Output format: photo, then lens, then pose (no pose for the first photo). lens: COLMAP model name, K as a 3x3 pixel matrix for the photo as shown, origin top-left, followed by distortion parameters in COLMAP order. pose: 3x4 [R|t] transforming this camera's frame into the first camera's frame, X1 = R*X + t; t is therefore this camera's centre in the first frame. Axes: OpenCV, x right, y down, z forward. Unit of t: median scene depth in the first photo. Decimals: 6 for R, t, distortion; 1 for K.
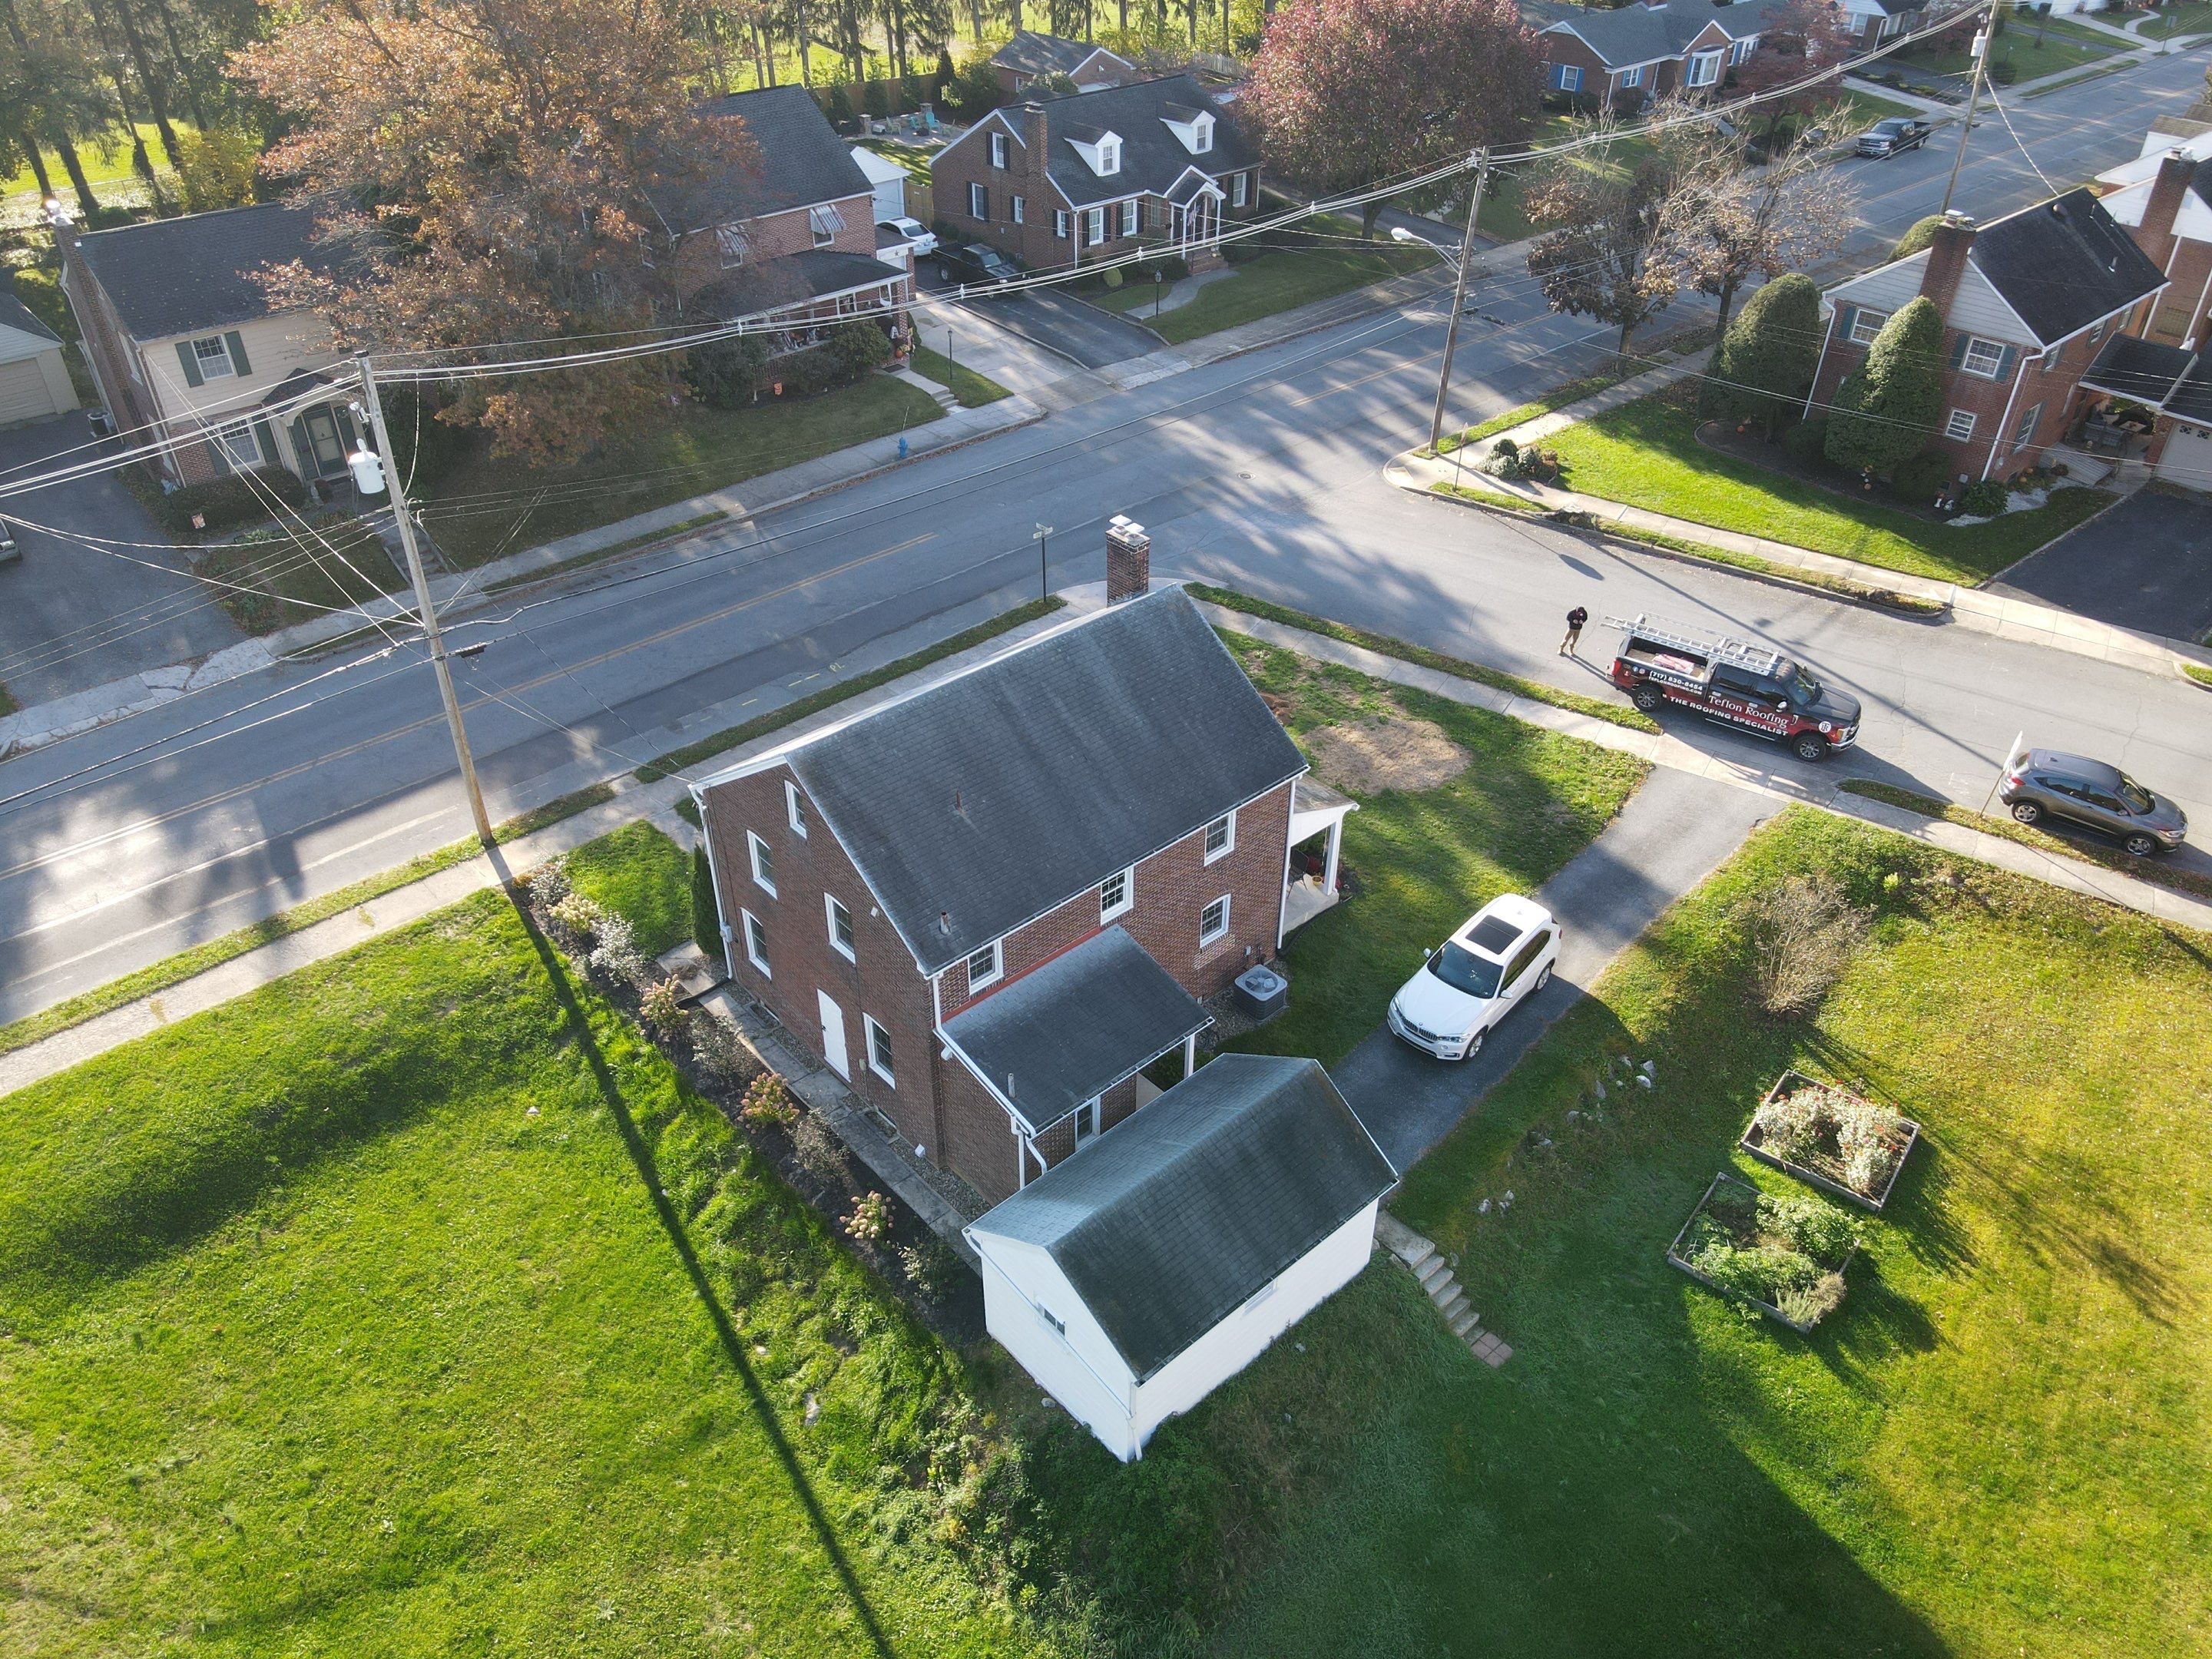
lens RADIAL K [[1621.2, 0, 1095.8], [0, 1621.2, 839.6], [0, 0, 1]] dist [0.011969, 0.009192]
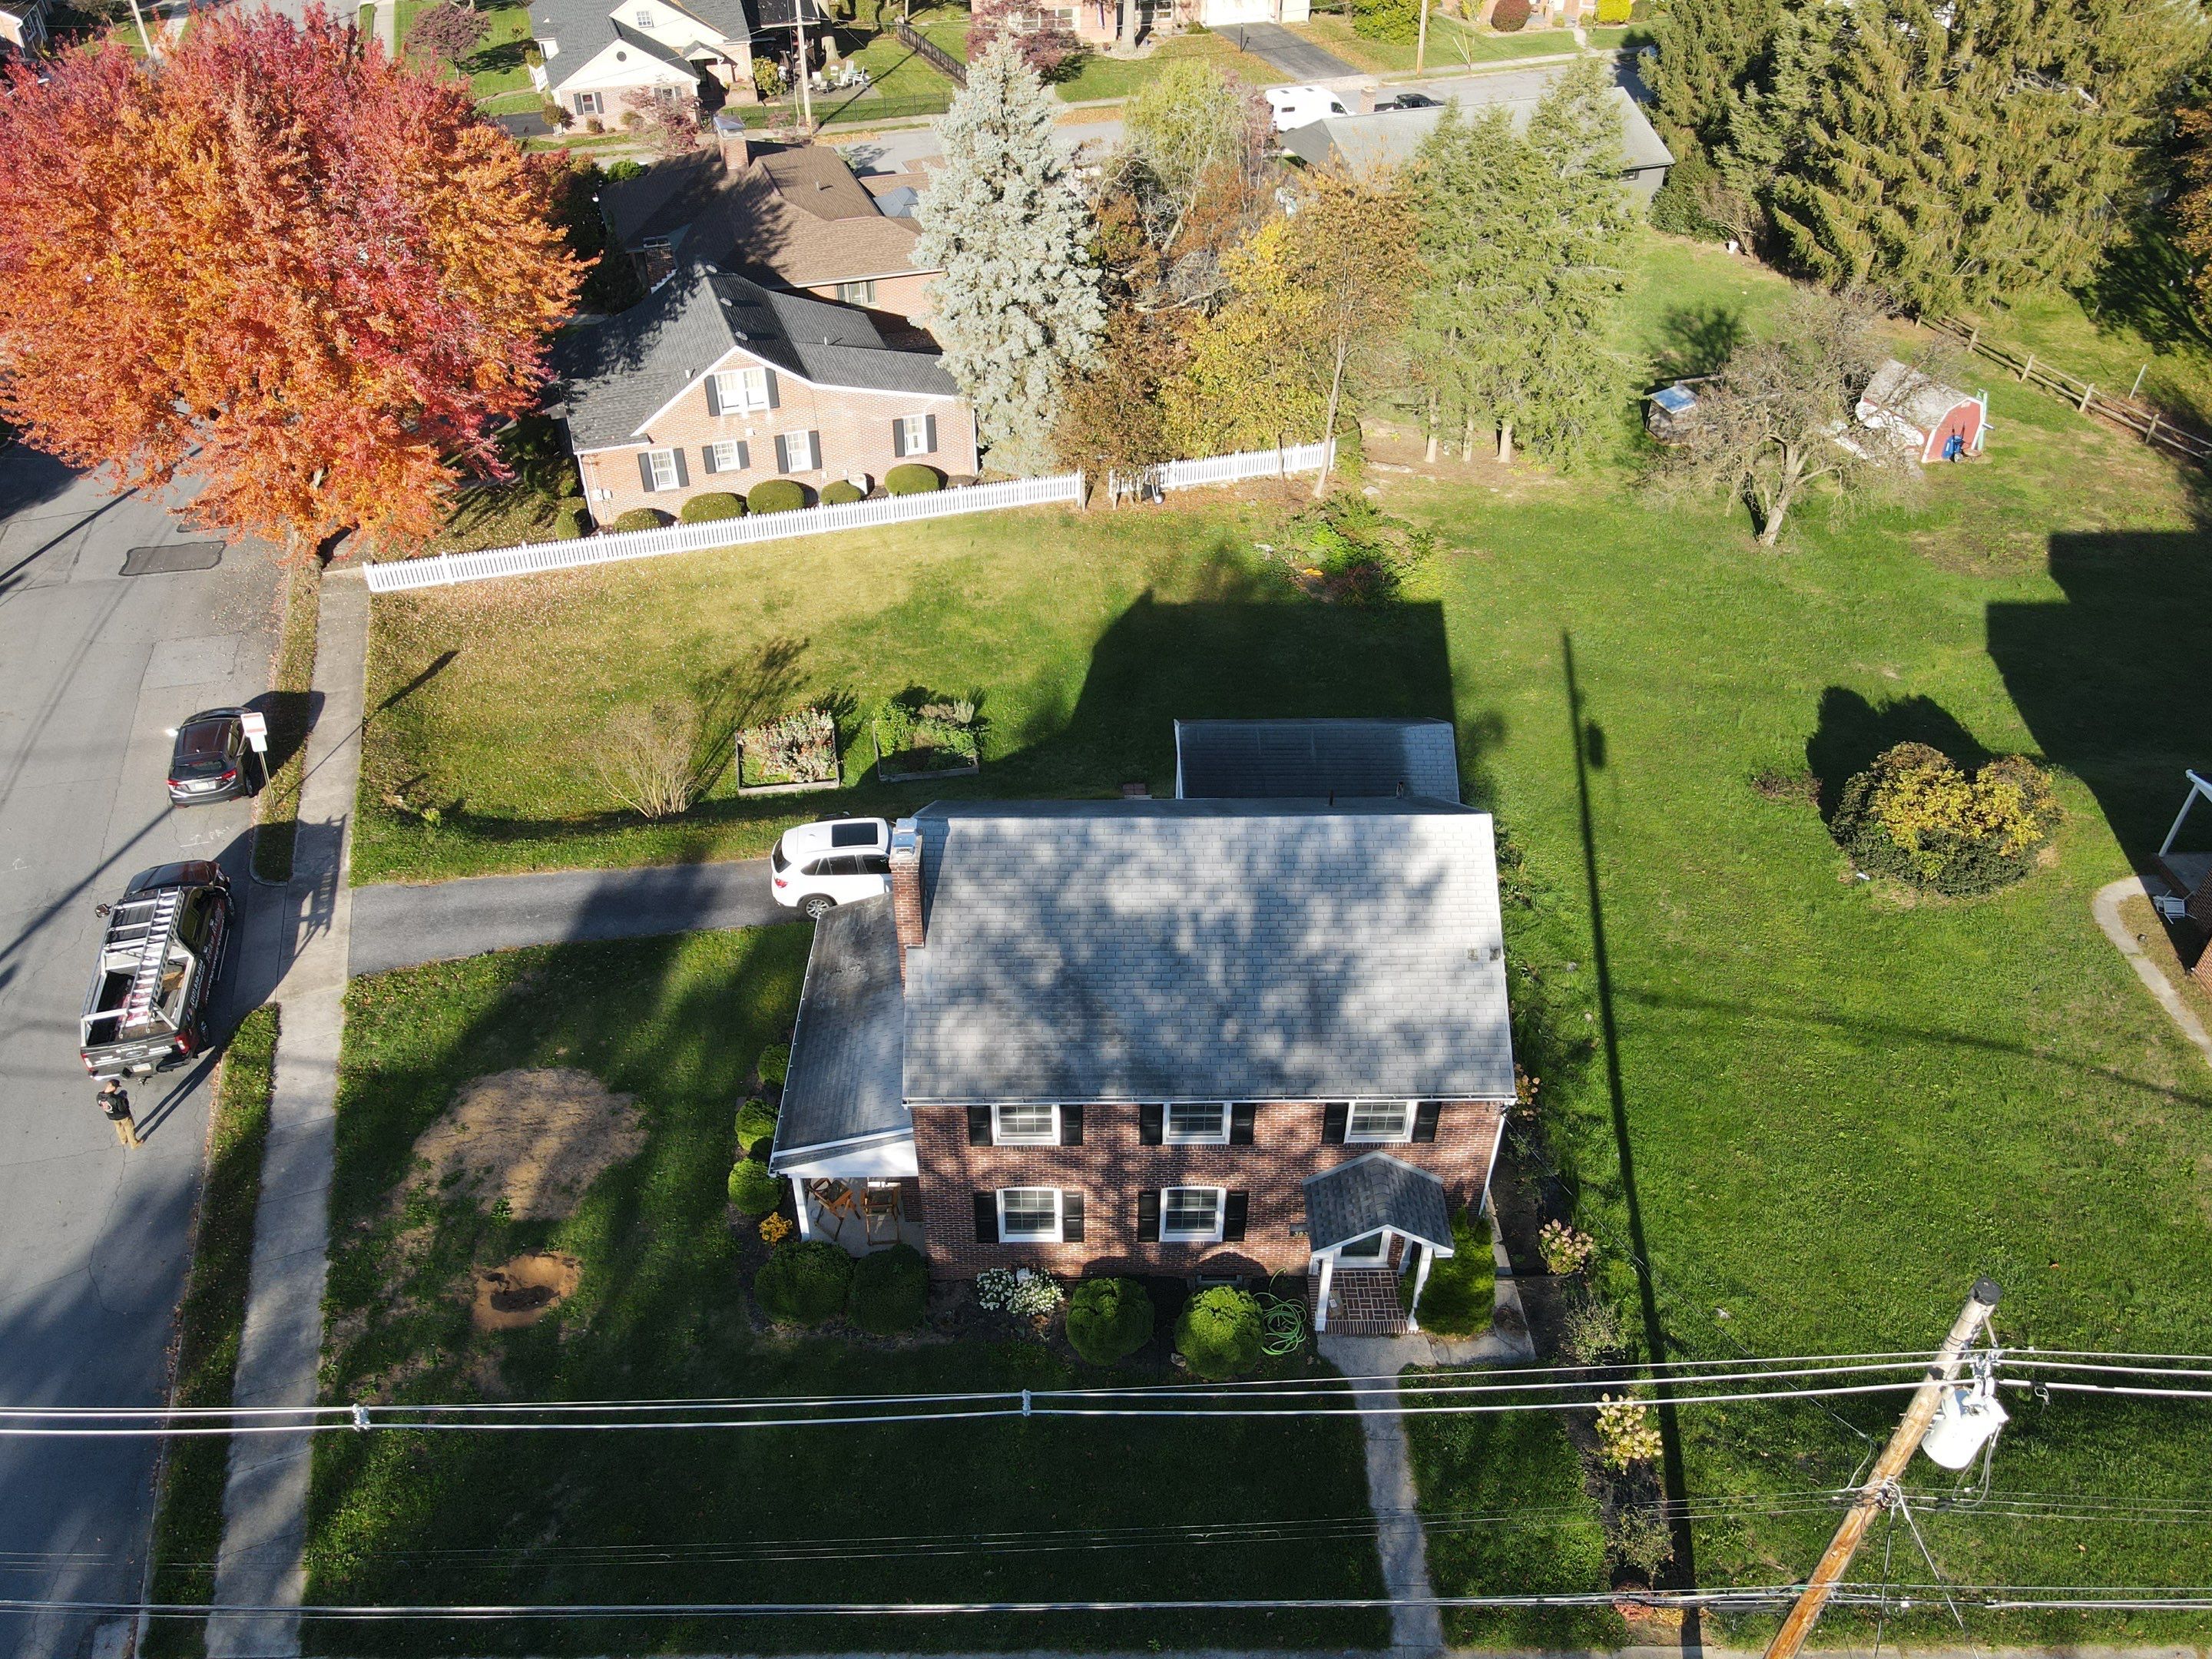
lens RADIAL K [[1621.2, 0, 1099.1], [0, 1621.2, 832.4], [0, 0, 1]] dist [0.011969, 0.009192]
pose [[-0.750847, -0.407578, 0.519720, -0.376630], [0.390257, 0.361054, 0.846959, -0.685448], [-0.532849, 0.838761, -0.112036, 0.897611]]
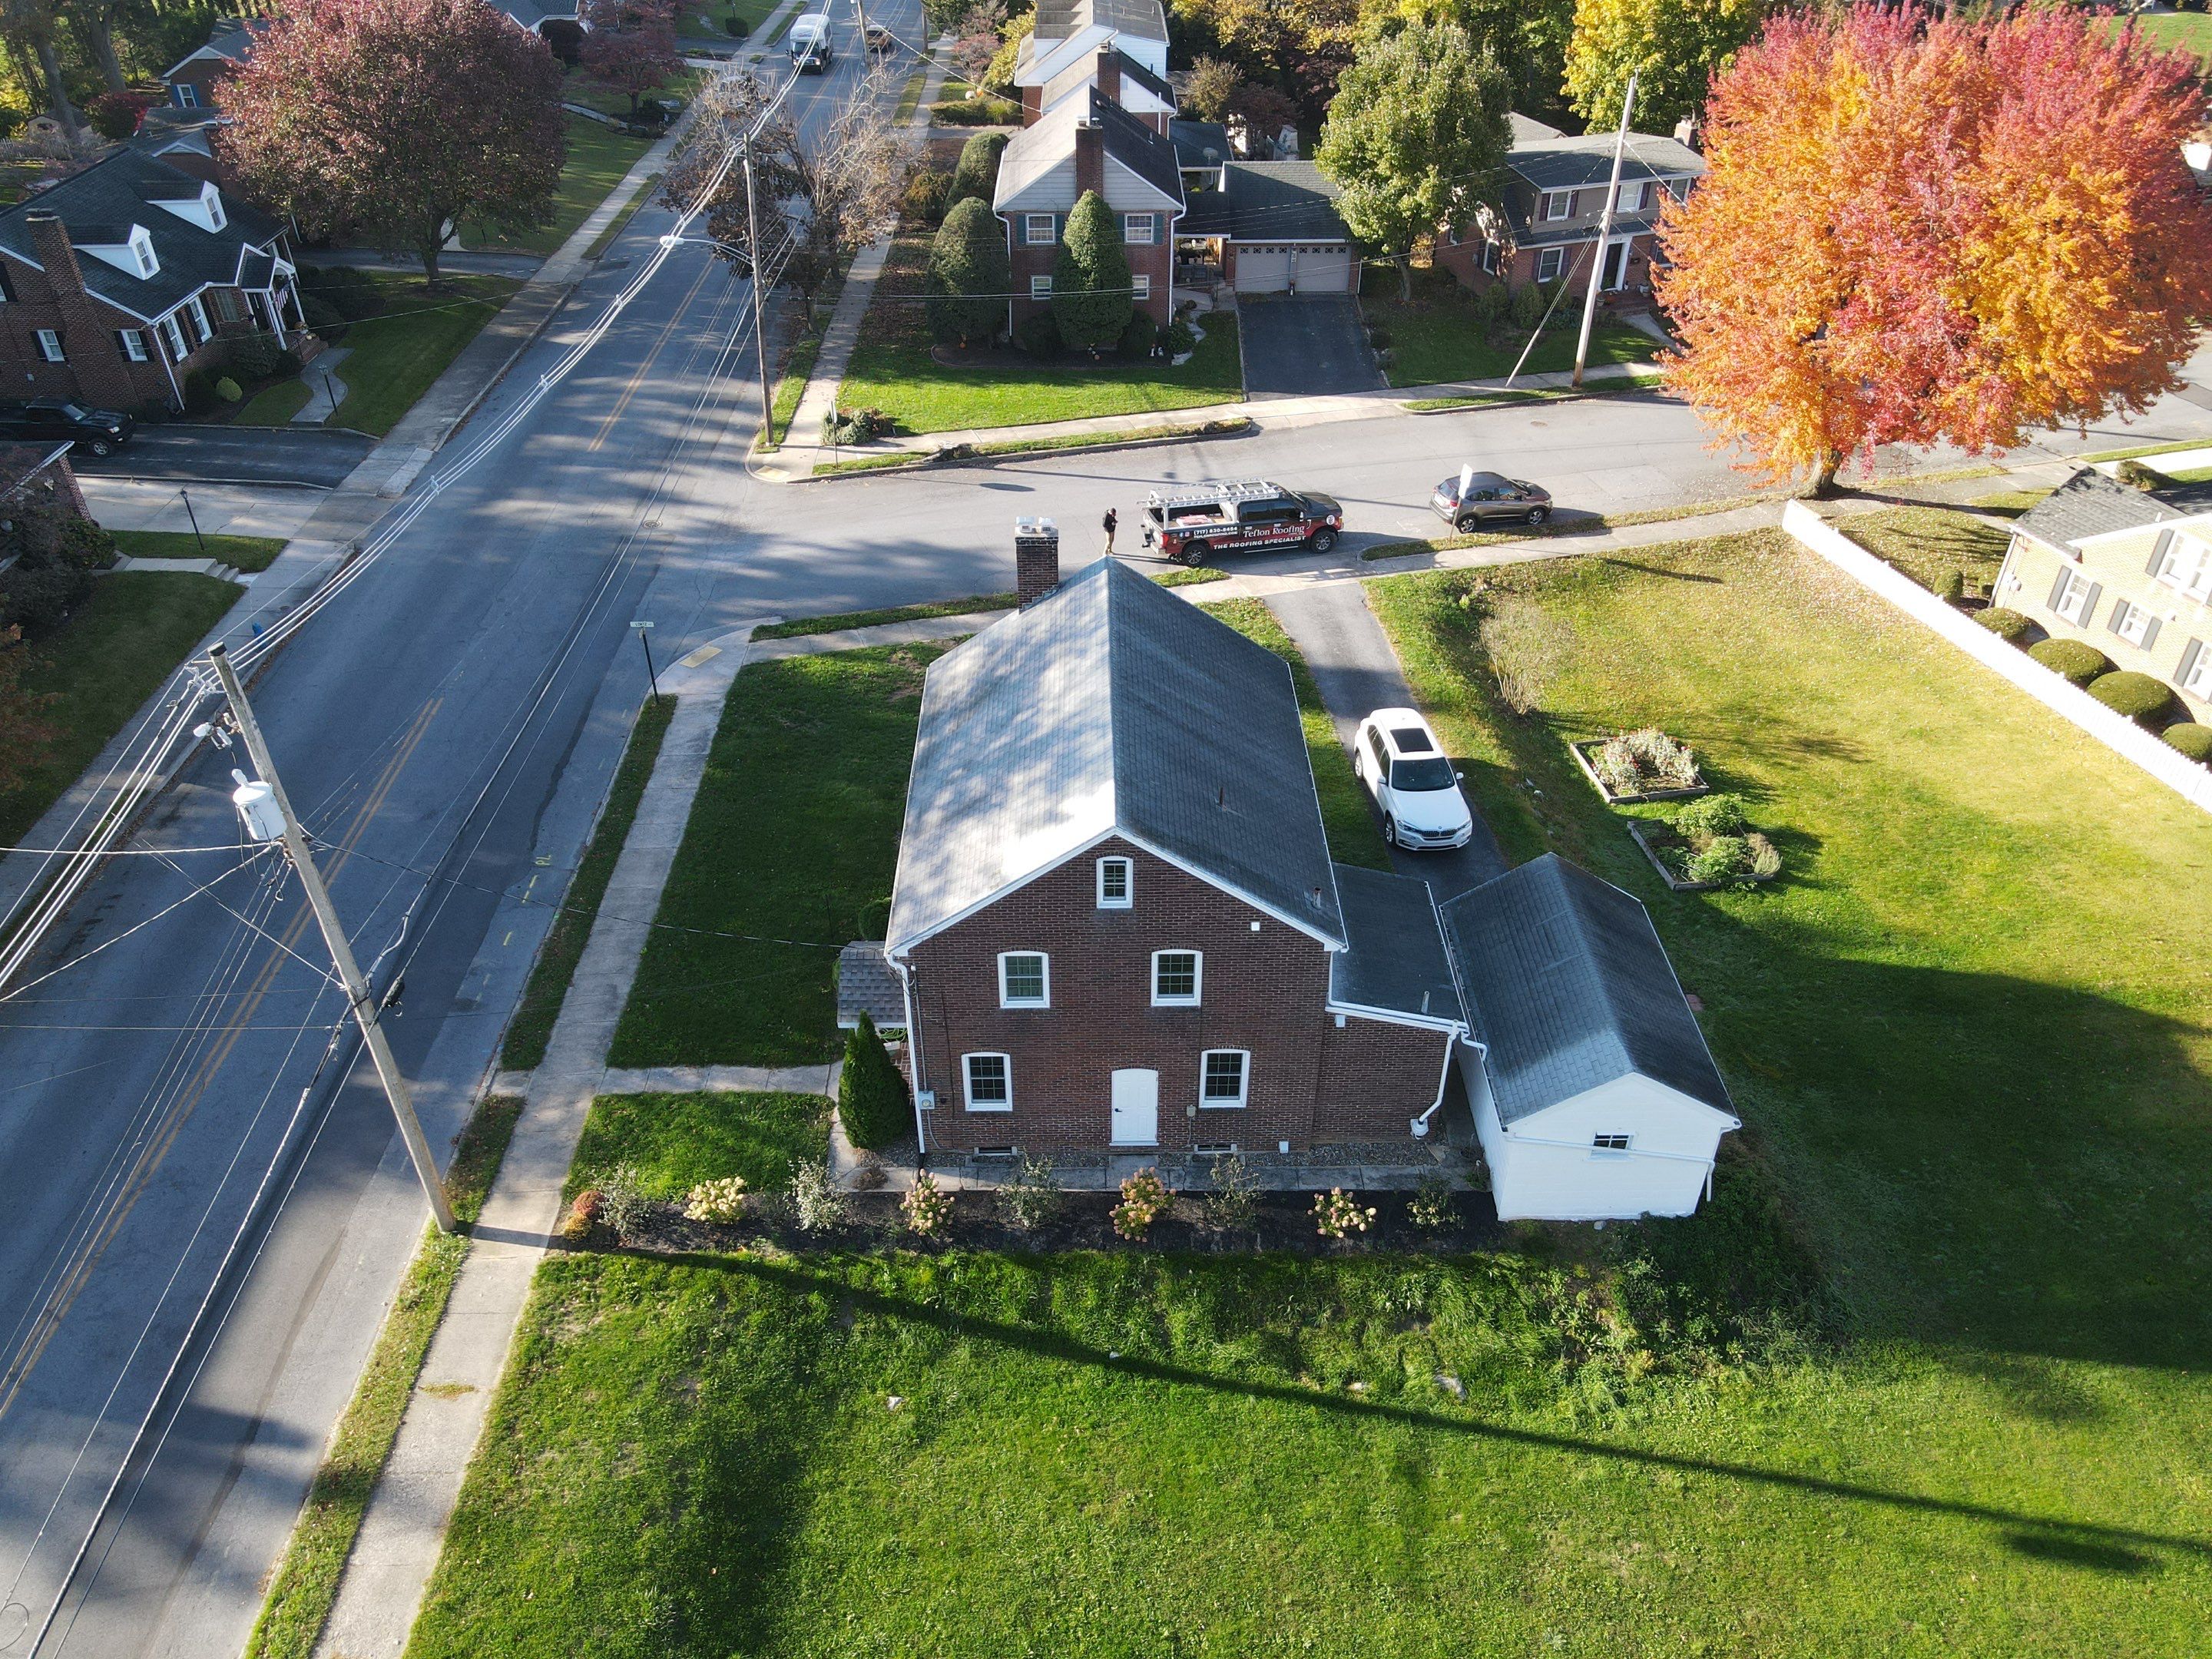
lens RADIAL K [[1621.2, 0, 1099.5], [0, 1621.2, 836.8], [0, 0, 1]] dist [0.011969, 0.009192]
pose [[0.661301, -0.445558, 0.603456, -0.547186], [0.446951, 0.880126, 0.160042, -0.143643], [-0.602425, 0.163879, 0.781171, 0.210772]]
